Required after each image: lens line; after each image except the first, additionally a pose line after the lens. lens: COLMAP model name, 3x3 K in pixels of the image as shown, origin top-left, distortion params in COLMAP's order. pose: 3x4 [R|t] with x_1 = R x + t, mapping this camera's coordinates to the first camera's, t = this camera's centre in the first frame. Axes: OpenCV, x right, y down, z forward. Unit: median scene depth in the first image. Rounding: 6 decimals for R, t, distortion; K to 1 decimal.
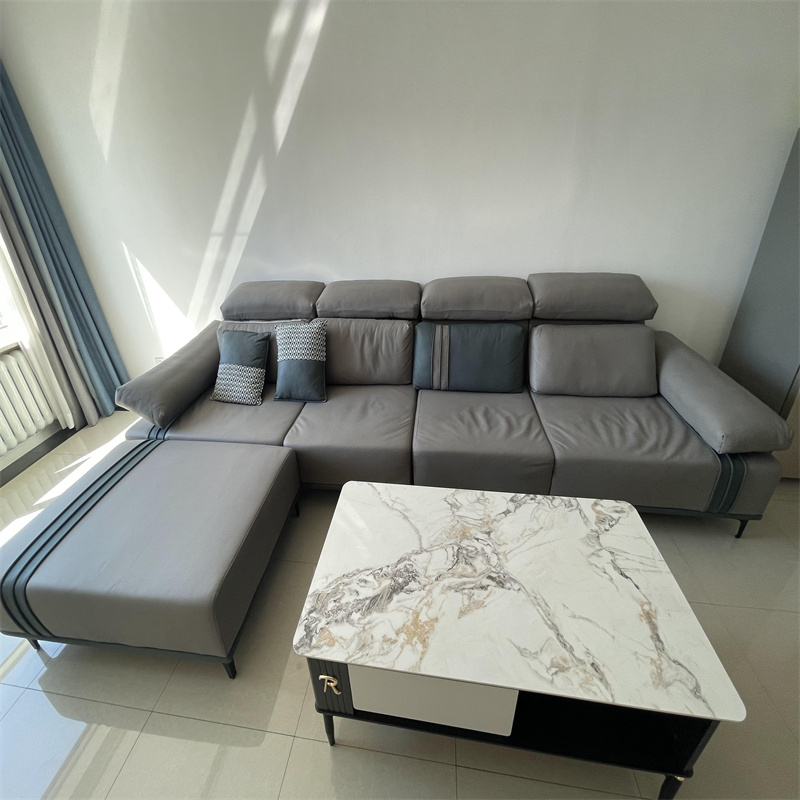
lens RADIAL K [[312.9, 0, 402.5], [0, 312.9, 380.2], [0, 0, 1]] dist [0.001028, 0.000294]
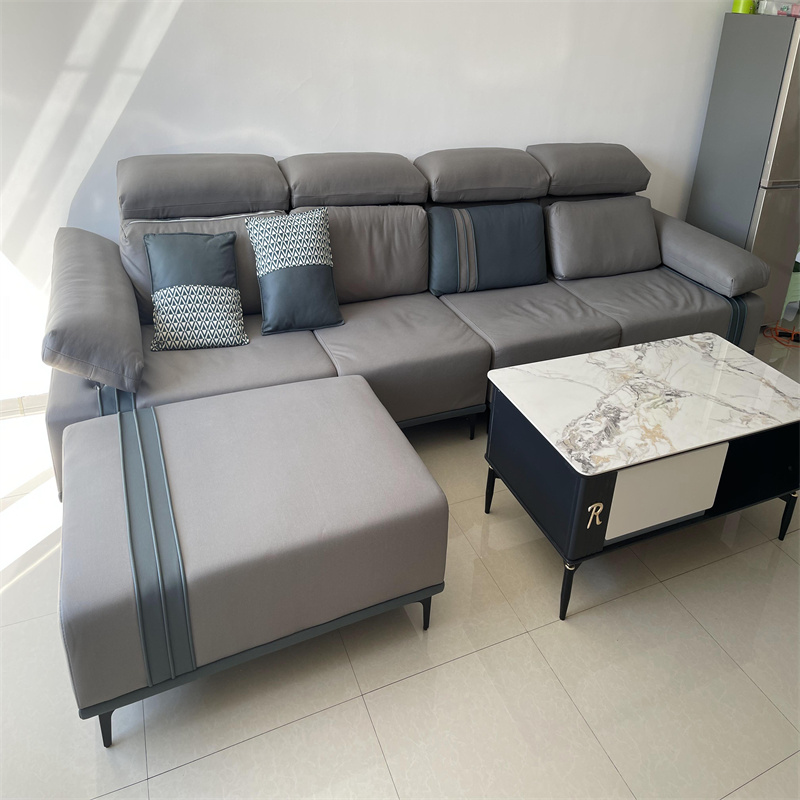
lens RADIAL K [[556.3, 0, 400.0], [0, 556.3, 381.4], [0, 0, 1]] dist [0.030560, -0.002492]
pose [[0.865754, -0.182697, 0.465931, -1.042079], [0.176007, 0.982663, 0.058273, 0.204209], [-0.468499, 0.031557, 0.882900, -0.235059]]
